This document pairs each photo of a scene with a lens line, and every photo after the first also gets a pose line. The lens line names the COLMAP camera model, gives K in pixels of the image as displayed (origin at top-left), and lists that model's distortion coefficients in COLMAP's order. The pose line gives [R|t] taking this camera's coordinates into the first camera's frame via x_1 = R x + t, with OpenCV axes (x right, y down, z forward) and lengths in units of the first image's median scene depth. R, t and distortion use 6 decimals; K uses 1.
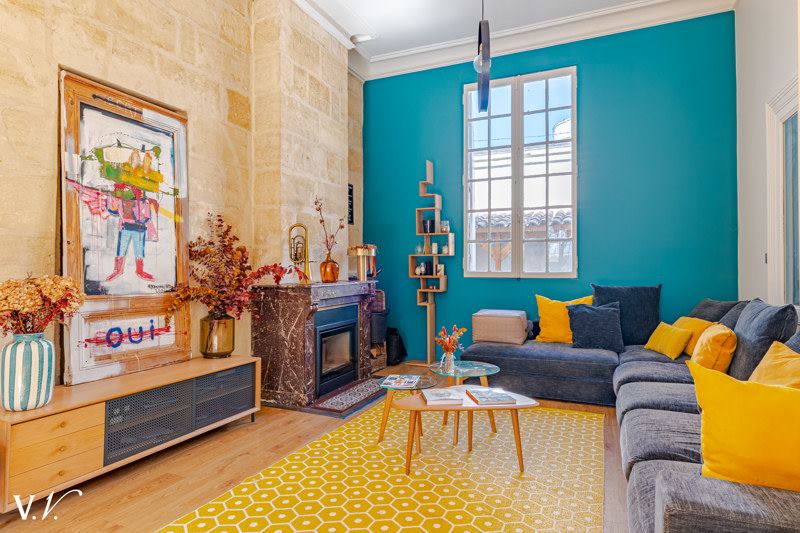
lens RADIAL K [[454.1, 0, 401.6], [0, 454.1, 262.9], [0, 0, 1]] dist [0.002418, 0.000440]
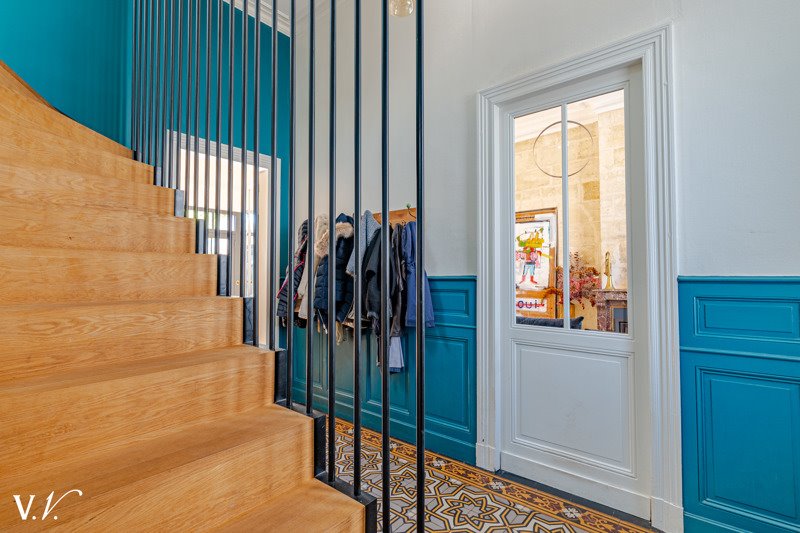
lens RADIAL K [[371.8, 0, 400.3], [0, 371.8, 267.7], [0, 0, 1]] dist [0.000207, 0.000013]
pose [[-0.267840, -0.027384, -0.963074, 1.507189], [0.014652, 0.999365, -0.032491, 0.003698], [0.963352, -0.022813, -0.267269, 0.788110]]
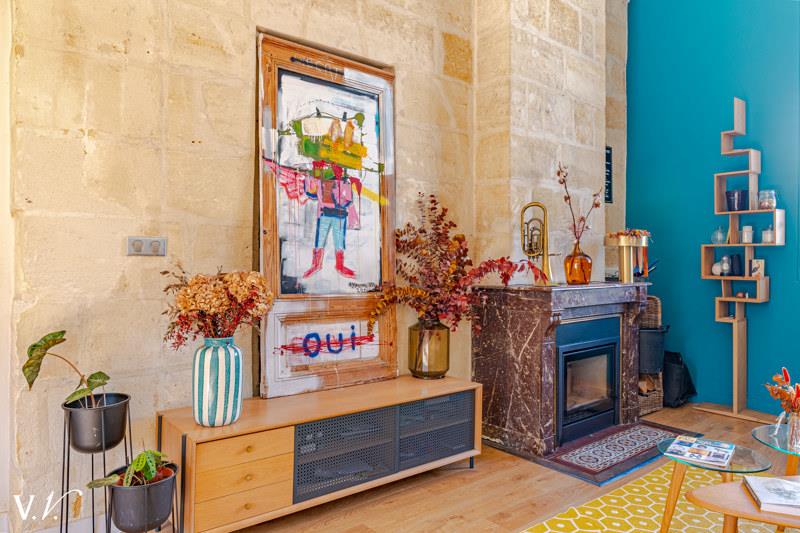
lens RADIAL K [[539.5, 0, 404.3], [0, 539.5, 261.9], [0, 0, 1]] dist [-0.005792, 0.004591]
pose [[0.894288, 0.006226, -0.447449, -0.032485], [-0.002187, 0.999952, 0.009543, 0.001024], [0.447487, -0.007556, 0.894259, 0.166176]]
